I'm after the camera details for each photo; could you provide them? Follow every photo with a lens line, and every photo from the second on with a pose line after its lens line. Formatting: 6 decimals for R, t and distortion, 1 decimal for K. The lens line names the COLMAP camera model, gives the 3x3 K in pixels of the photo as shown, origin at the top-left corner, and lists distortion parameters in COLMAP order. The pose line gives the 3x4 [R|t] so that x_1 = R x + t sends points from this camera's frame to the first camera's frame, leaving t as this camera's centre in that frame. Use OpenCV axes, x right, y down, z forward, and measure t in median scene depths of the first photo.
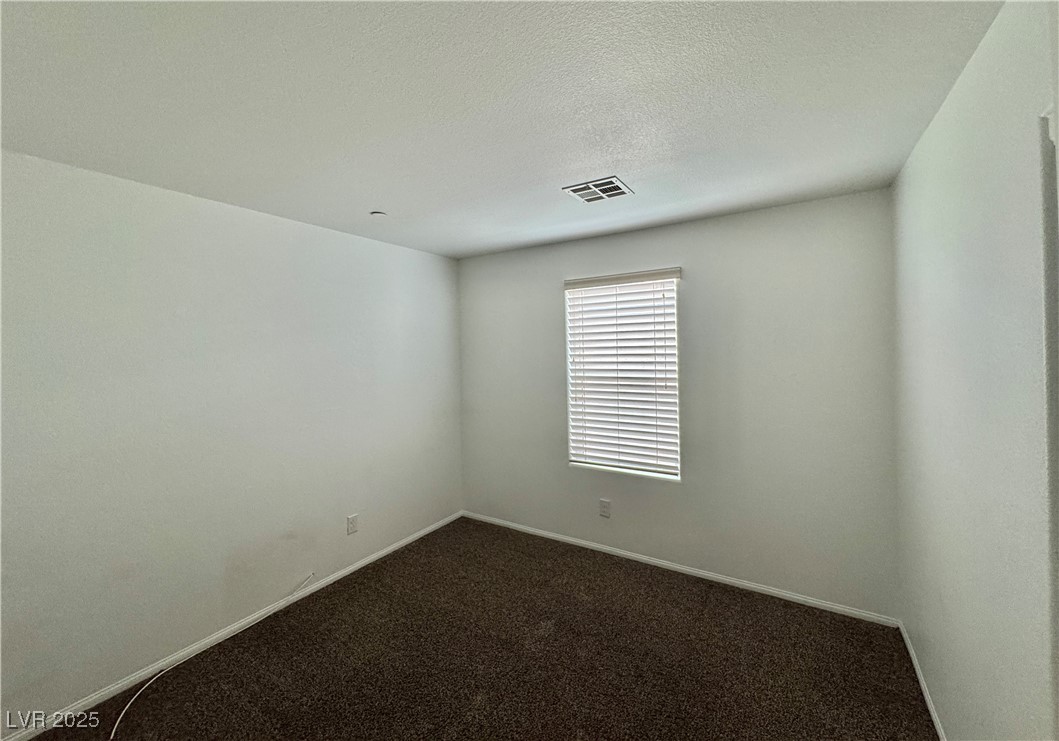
lens RADIAL K [[426.7, 0, 530.3], [0, 426.7, 366.0], [0, 0, 1]] dist [0.001547, -0.000224]
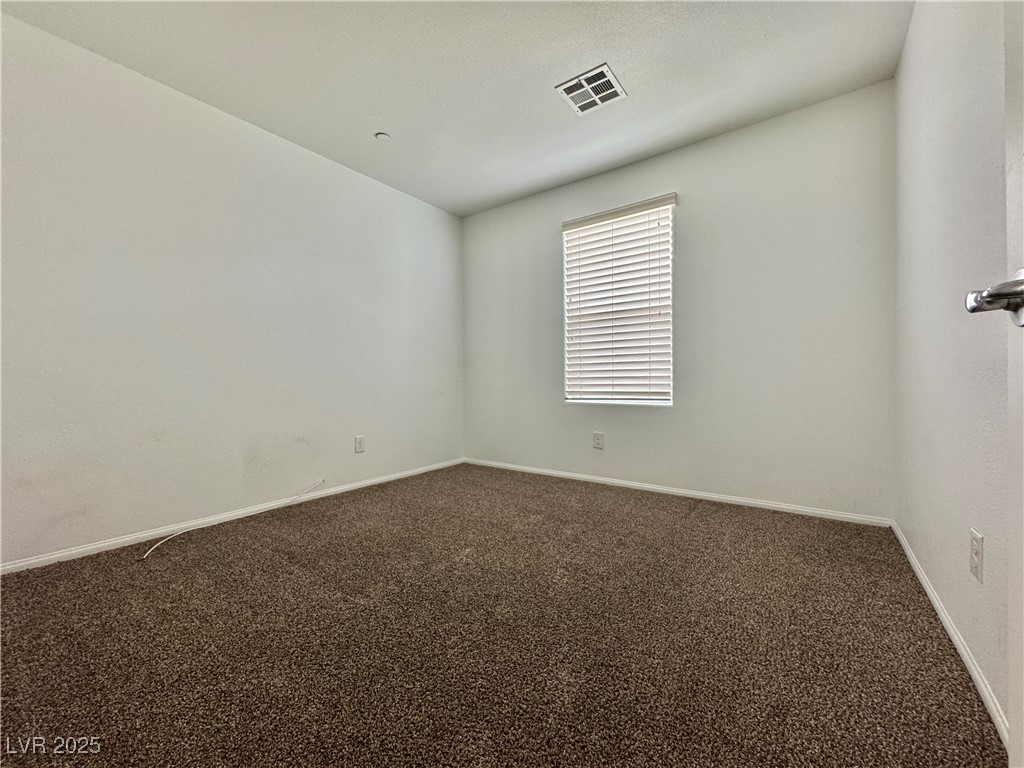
lens RADIAL K [[410.6, 0, 509.9], [0, 410.6, 384.9], [0, 0, 1]] dist [0.000947, 0.000202]
pose [[0.997705, 0.010708, -0.066862, 0.029362], [-0.009356, 0.999746, 0.020508, 0.203085], [0.067064, -0.019835, 0.997551, -0.004450]]
